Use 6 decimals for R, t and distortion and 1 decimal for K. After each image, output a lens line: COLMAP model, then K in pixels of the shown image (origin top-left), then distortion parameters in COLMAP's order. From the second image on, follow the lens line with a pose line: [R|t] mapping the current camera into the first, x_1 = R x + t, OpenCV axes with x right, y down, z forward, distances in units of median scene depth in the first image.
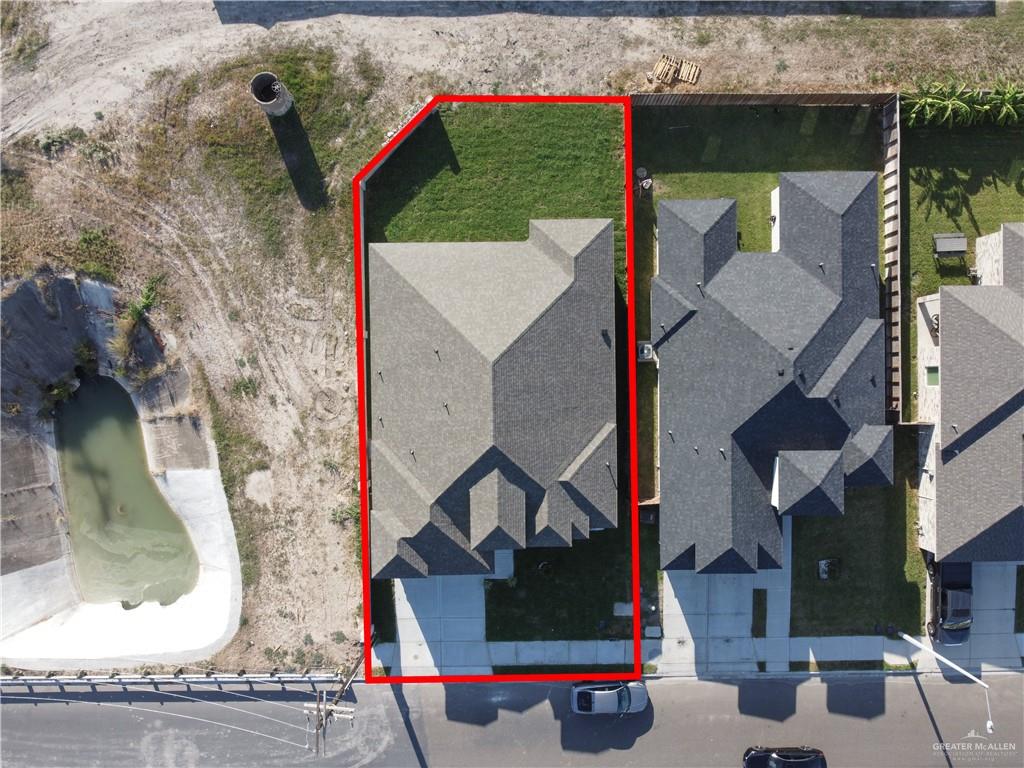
lens RADIAL K [[782.7, 0, 511.1], [0, 782.7, 386.1], [0, 0, 1]] dist [-0.010468, 0.005002]
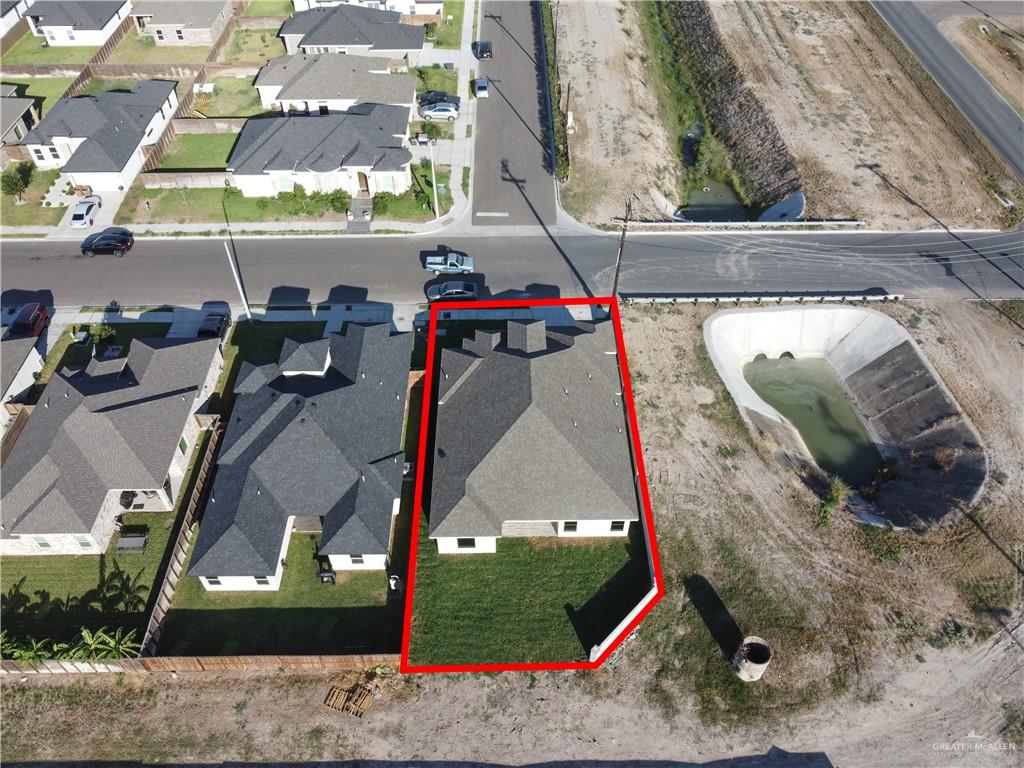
lens RADIAL K [[782.7, 0, 511.1], [0, 782.7, 386.1], [0, 0, 1]] dist [-0.010468, 0.005002]
pose [[-0.999991, -0.004004, 0.001632, 0.007822], [0.004038, -0.730046, 0.683386, -0.782657], [-0.001545, 0.683386, 0.730055, 0.010065]]
